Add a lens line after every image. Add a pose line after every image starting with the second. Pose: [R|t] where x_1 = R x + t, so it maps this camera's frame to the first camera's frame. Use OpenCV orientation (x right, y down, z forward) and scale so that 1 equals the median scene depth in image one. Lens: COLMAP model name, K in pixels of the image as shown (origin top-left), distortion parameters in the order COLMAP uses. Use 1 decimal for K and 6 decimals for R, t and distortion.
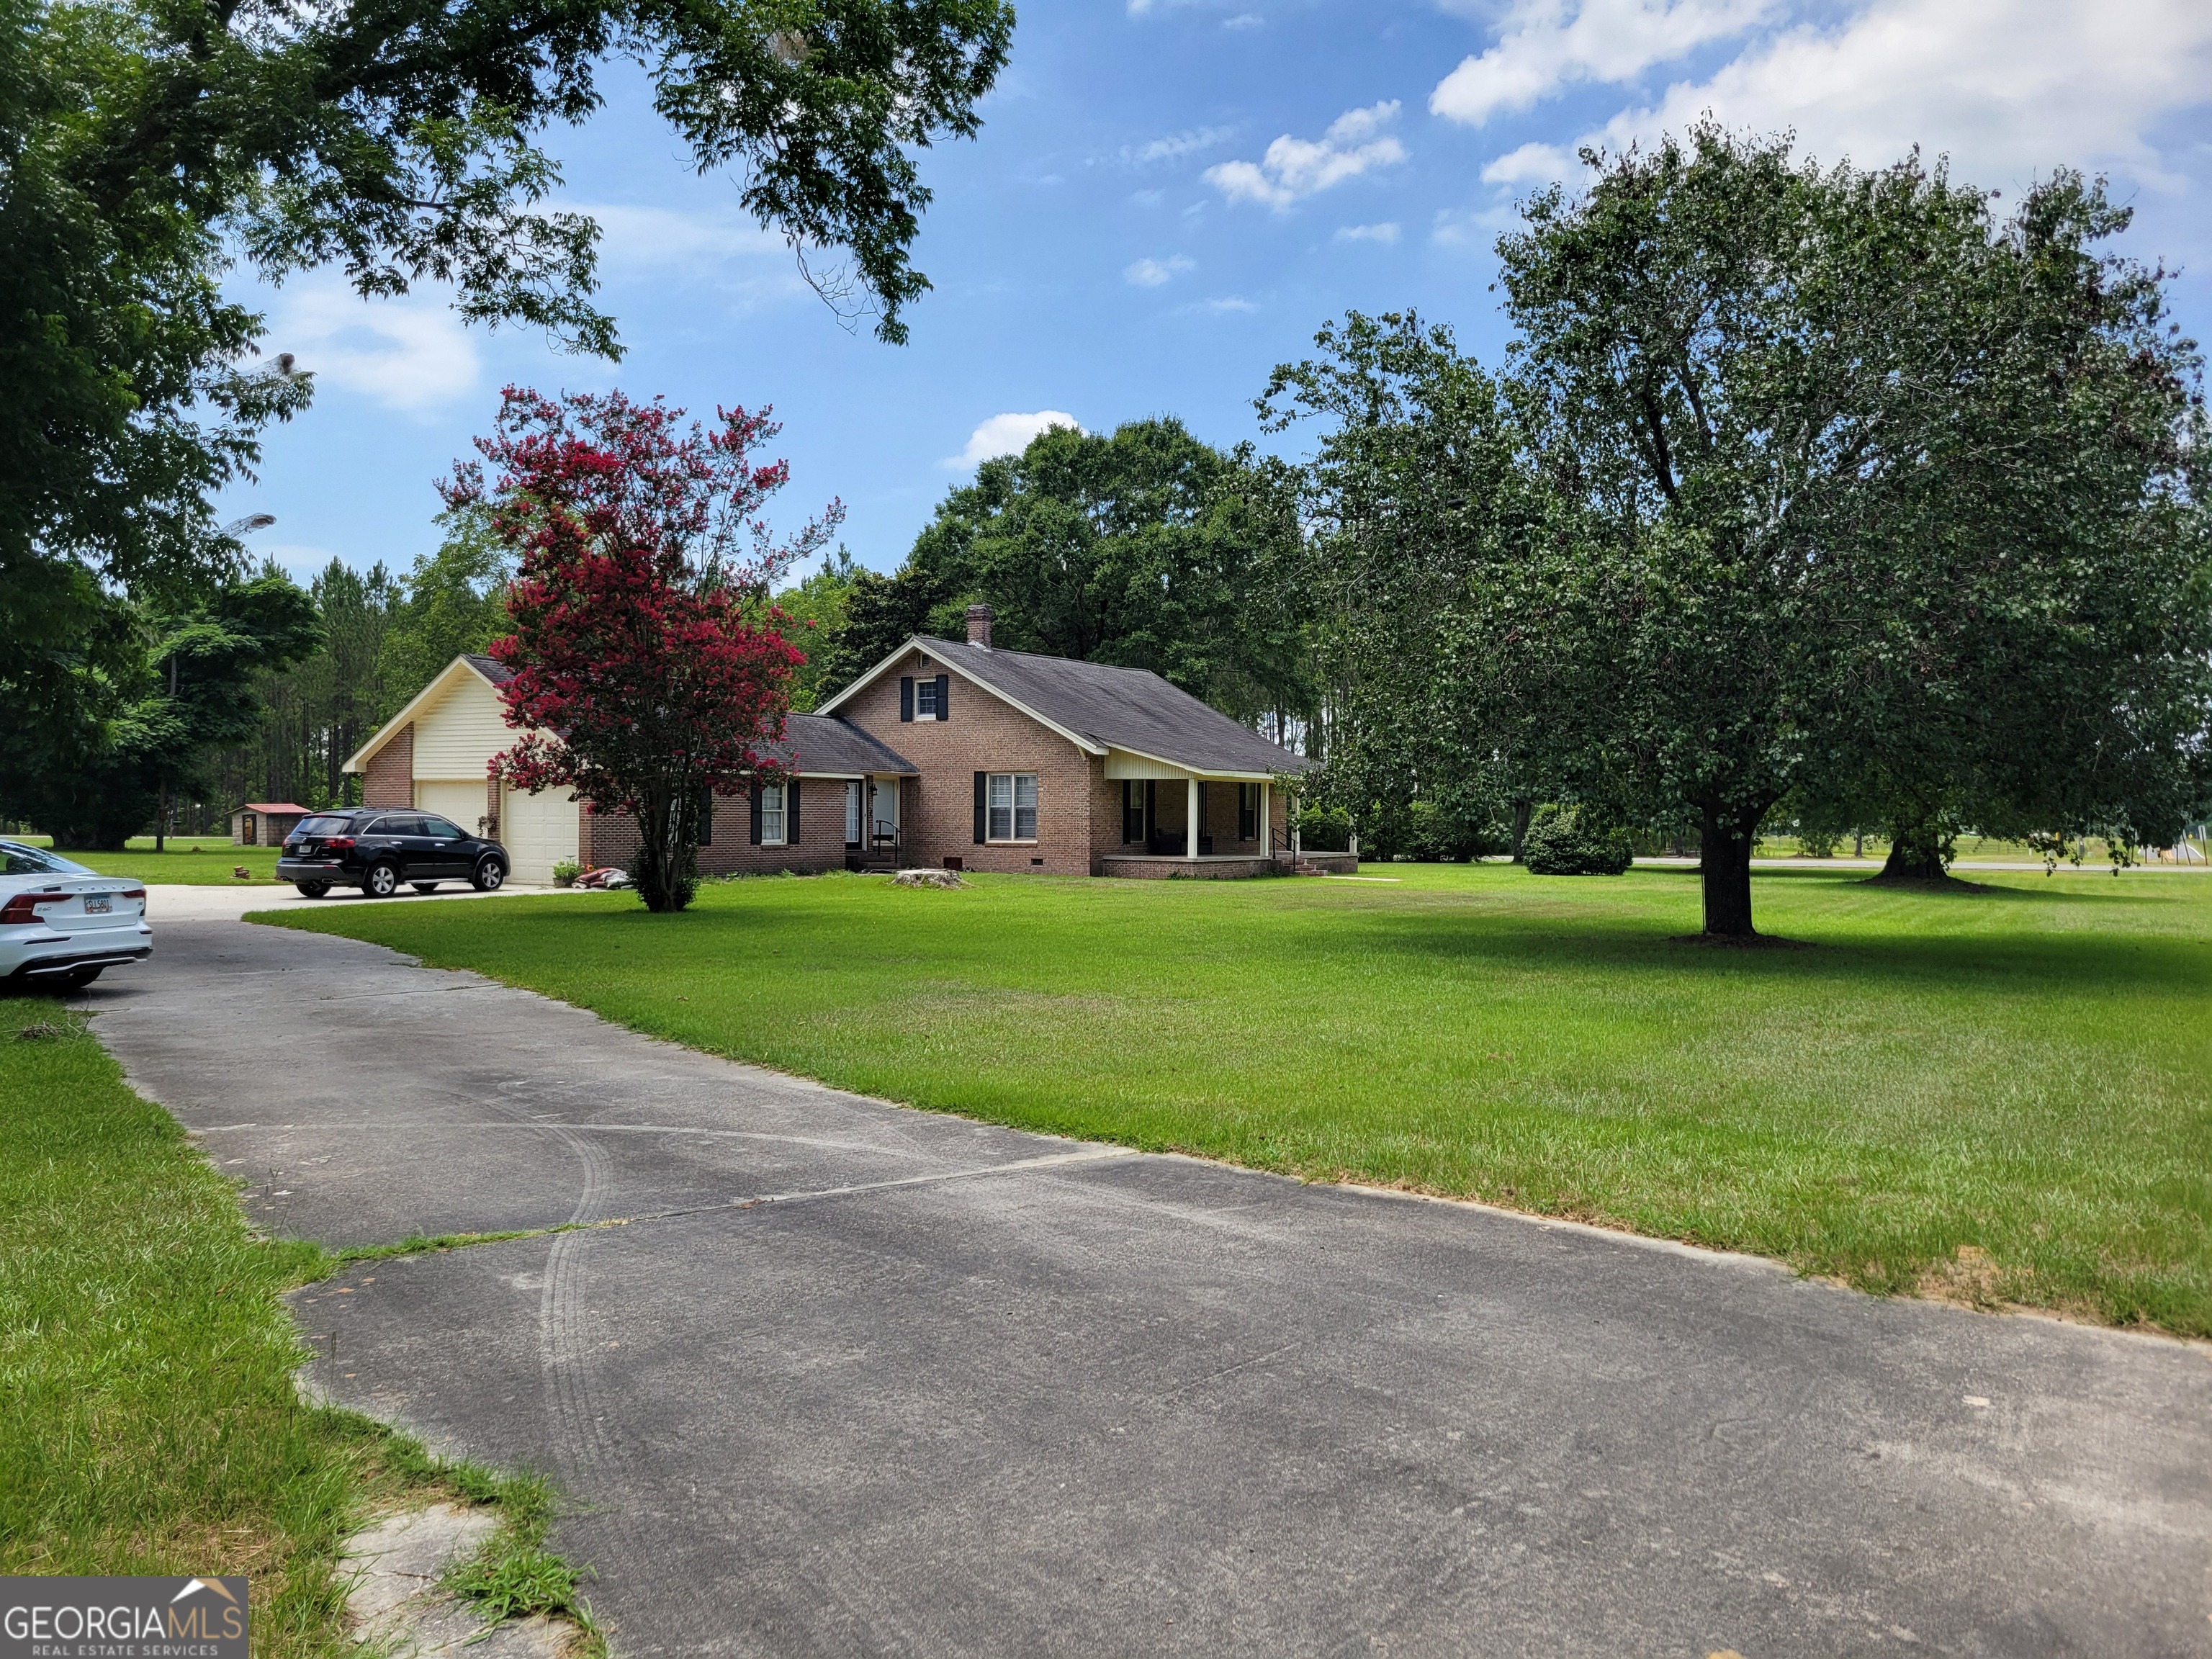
lens RADIAL K [[1701.1, 0, 1106.0], [0, 1701.1, 829.5], [0, 0, 1]] dist [0.024535, 0.000168]
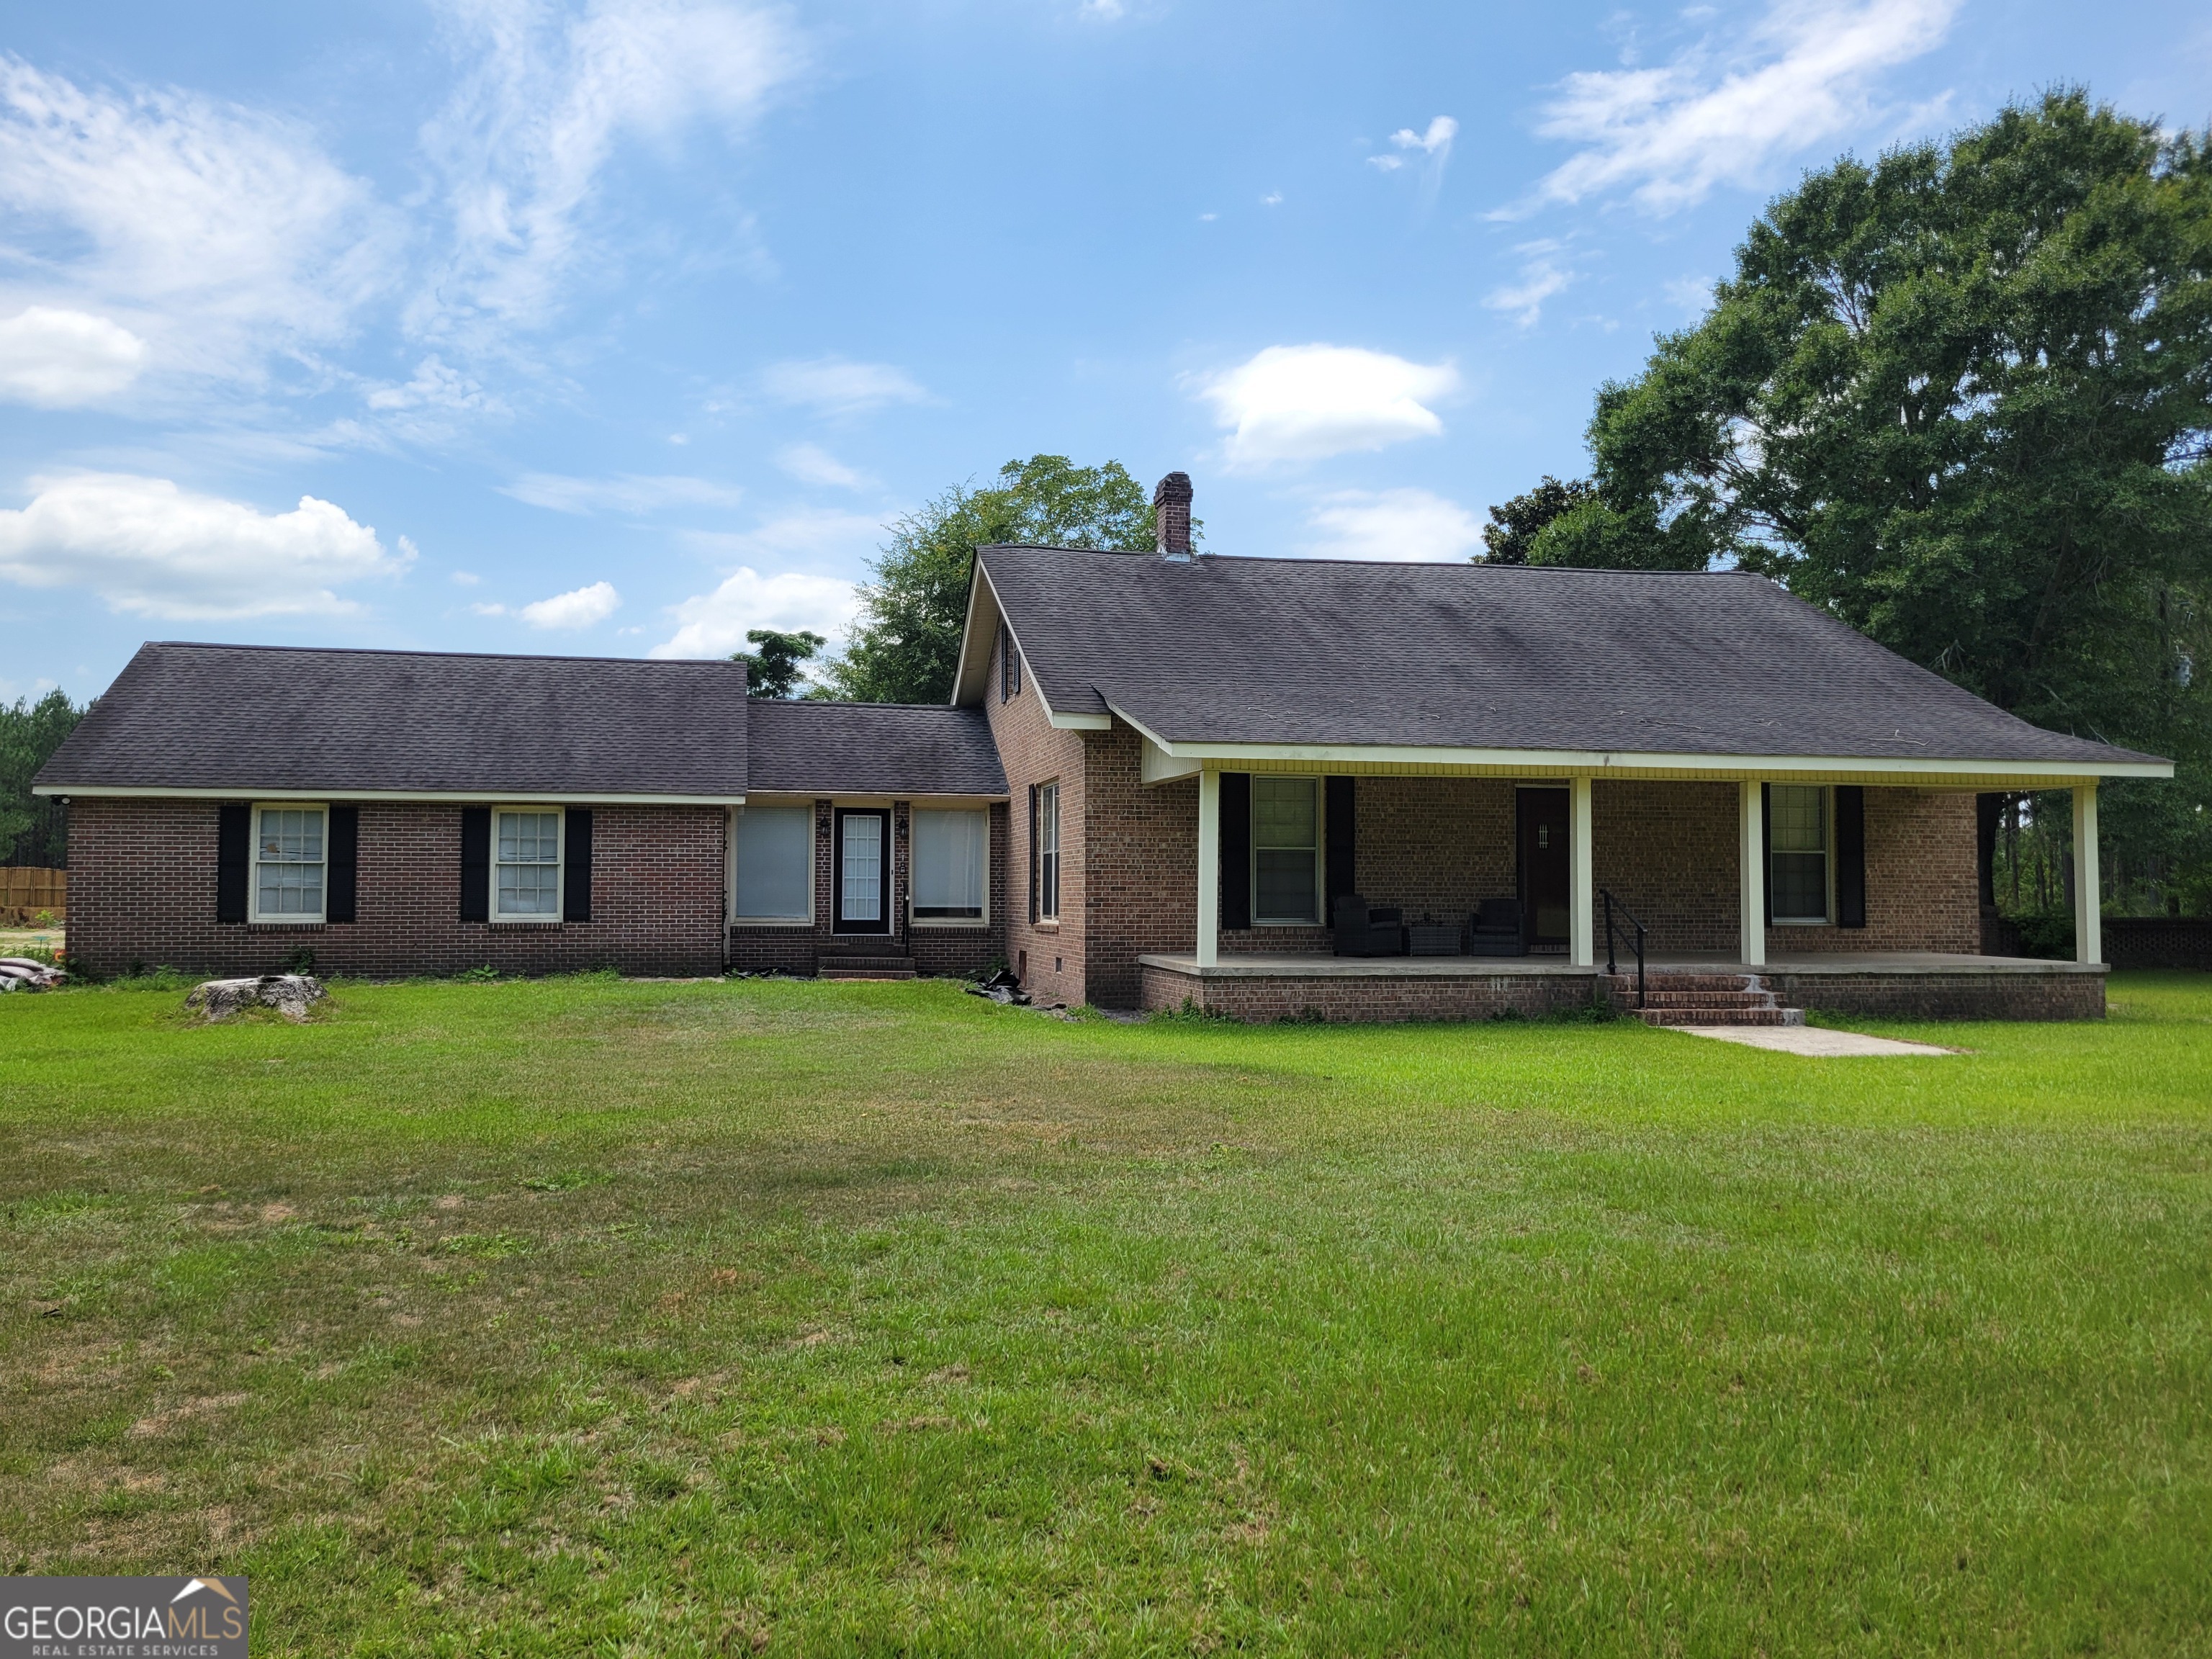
lens RADIAL K [[1701.1, 0, 1106.0], [0, 1701.1, 829.5], [0, 0, 1]] dist [0.024535, 0.000168]
pose [[0.684663, -0.030655, -0.728215, 0.312823], [-0.004193, 0.998933, -0.045995, 0.003189], [0.728848, 0.034545, 0.683804, 0.669654]]
